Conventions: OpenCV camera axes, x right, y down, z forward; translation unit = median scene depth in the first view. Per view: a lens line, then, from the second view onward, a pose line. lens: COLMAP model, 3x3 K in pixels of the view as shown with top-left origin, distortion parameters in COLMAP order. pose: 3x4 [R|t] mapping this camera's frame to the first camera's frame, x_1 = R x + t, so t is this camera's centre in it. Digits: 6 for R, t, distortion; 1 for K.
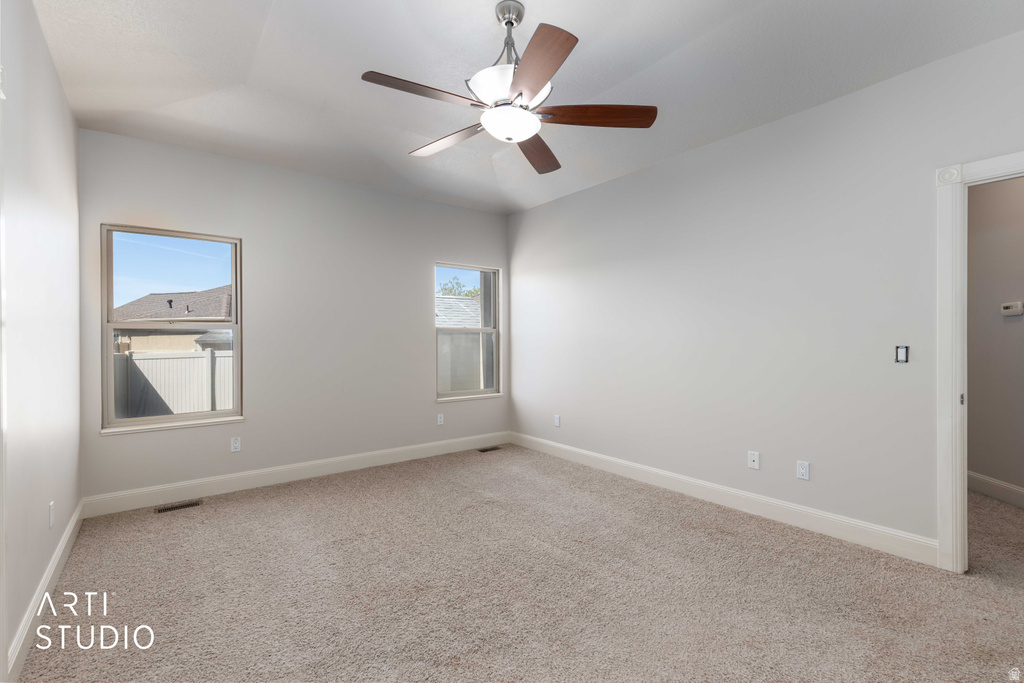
lens RADIAL K [[460.3, 0, 512.8], [0, 460.3, 342.9], [0, 0, 1]] dist [-0.000215, 0.001245]
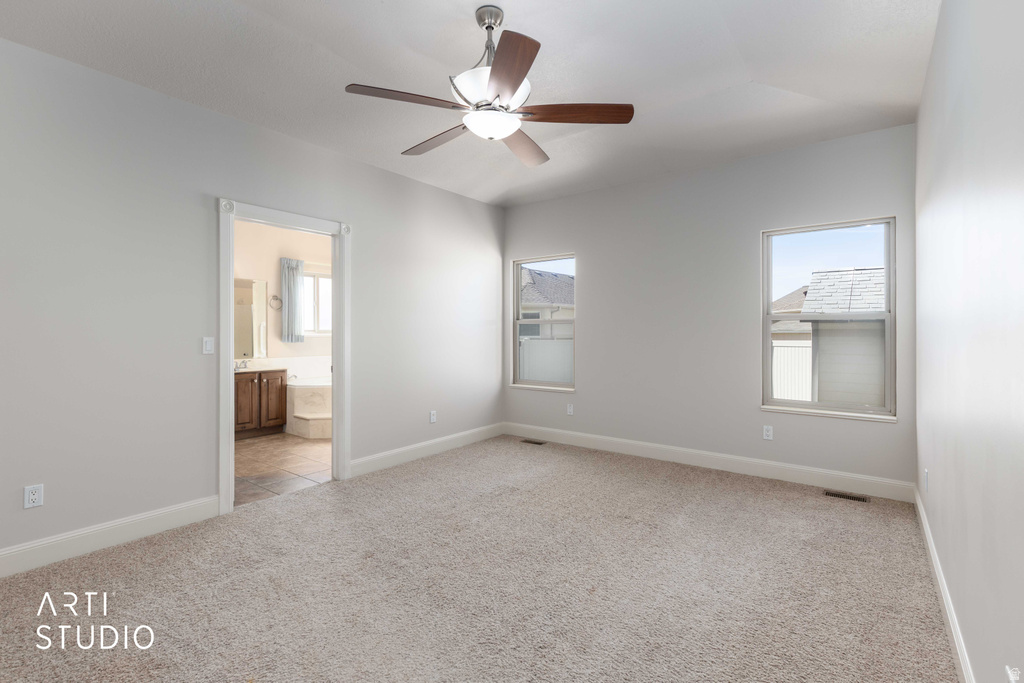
lens RADIAL K [[460.3, 0, 510.8], [0, 460.3, 334.5], [0, 0, 1]] dist [-0.000215, 0.001245]
pose [[0.259418, 0.009526, -0.965718, 0.545595], [-0.005420, 0.999950, 0.008408, -0.005345], [0.965750, 0.003053, 0.259457, 0.423424]]
